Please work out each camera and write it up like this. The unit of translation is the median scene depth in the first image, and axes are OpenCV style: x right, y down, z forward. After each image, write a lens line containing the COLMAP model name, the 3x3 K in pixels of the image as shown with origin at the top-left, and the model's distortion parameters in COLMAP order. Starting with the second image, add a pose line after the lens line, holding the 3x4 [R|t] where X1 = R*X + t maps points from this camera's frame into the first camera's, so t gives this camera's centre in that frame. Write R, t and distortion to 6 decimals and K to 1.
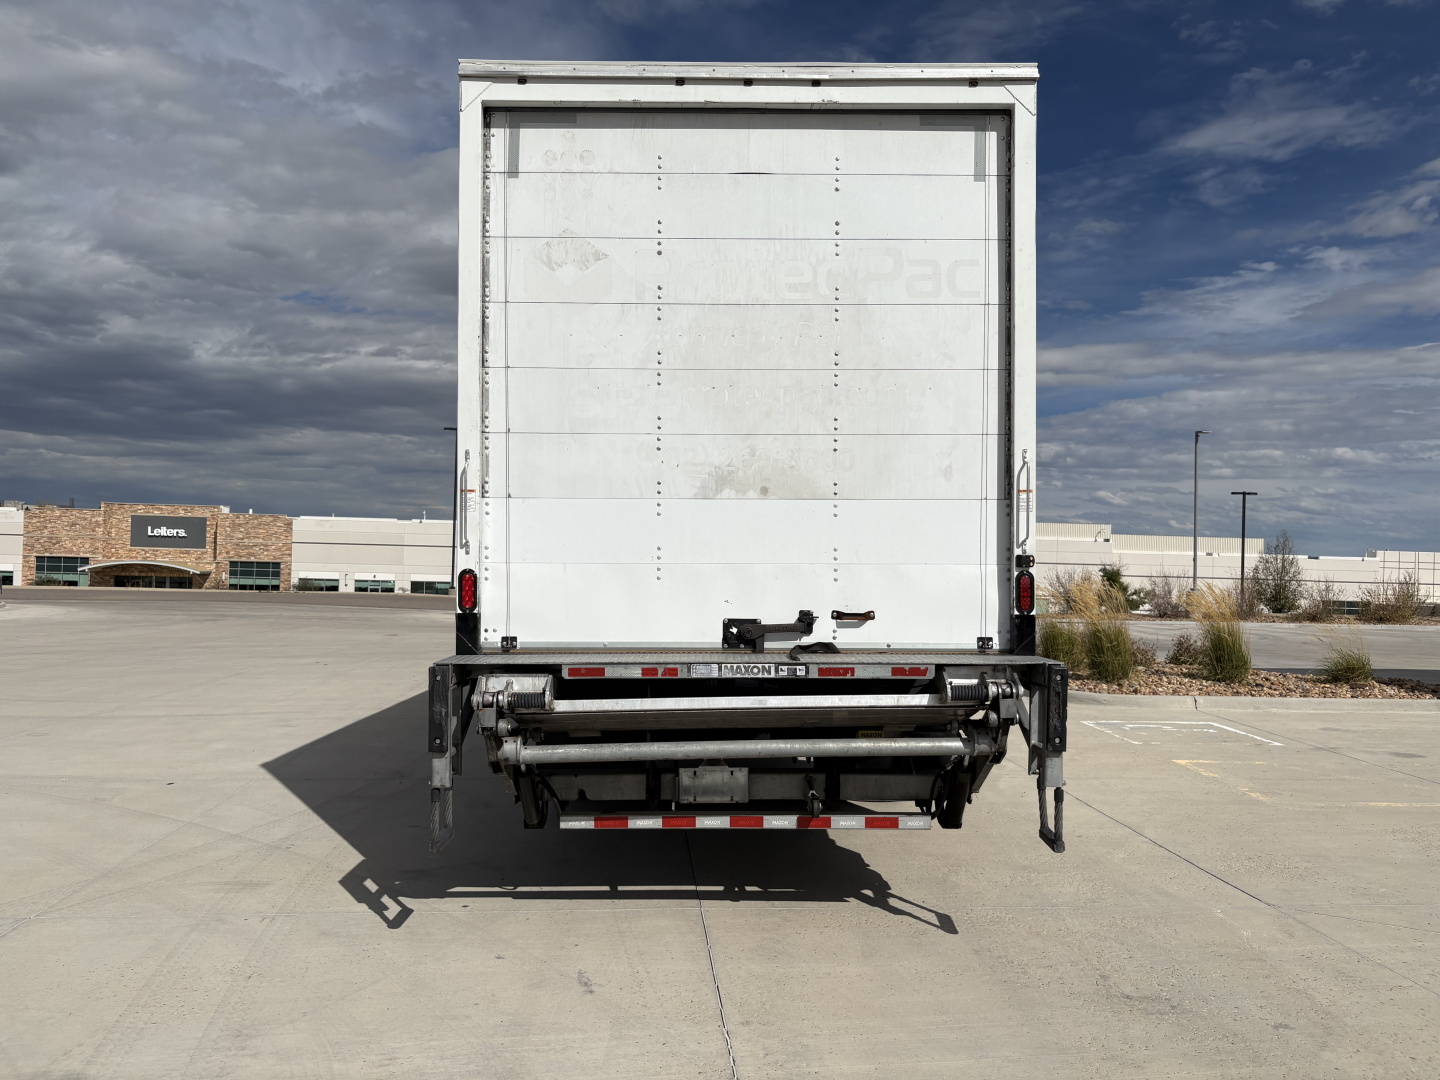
lens RADIAL K [[1113.7, 0, 720.0], [0, 1113.7, 540.0], [0, 0, 1]] dist [0.080282, -0.106367]
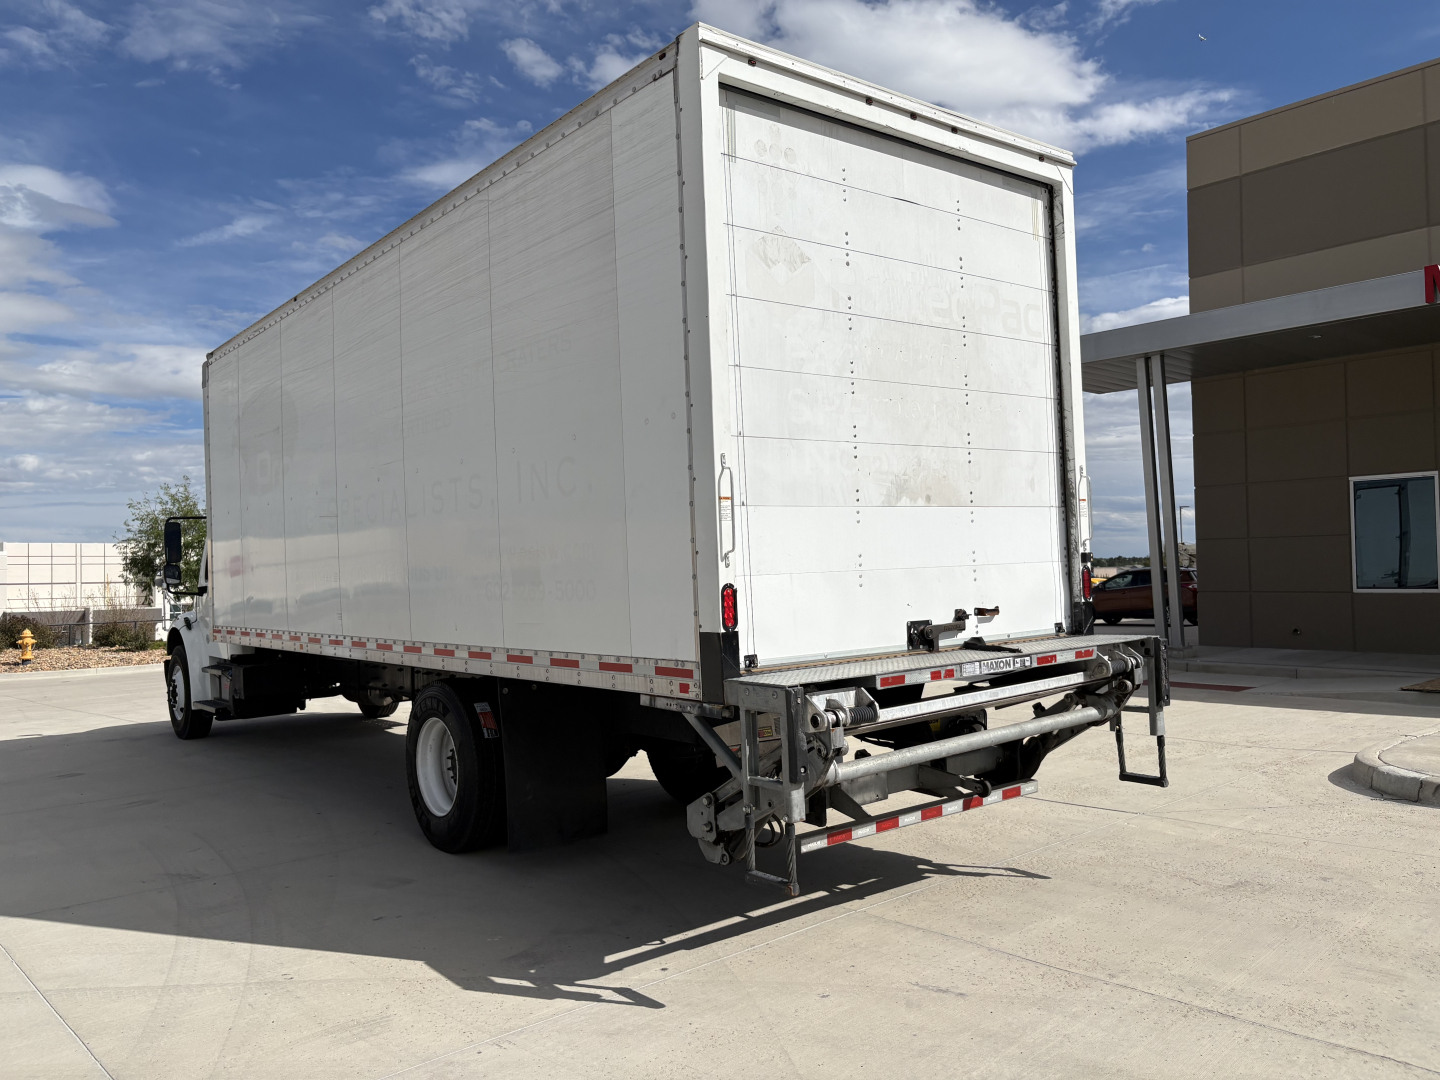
lens RADIAL K [[1121.8, 0, 718.7], [0, 1121.8, 530.2], [0, 0, 1]] dist [0.076757, -0.089199]
pose [[0.776214, -0.013292, 0.630330, -0.788680], [0.027622, 0.999535, -0.012937, -0.005900], [-0.629865, 0.027453, 0.776220, 0.289461]]
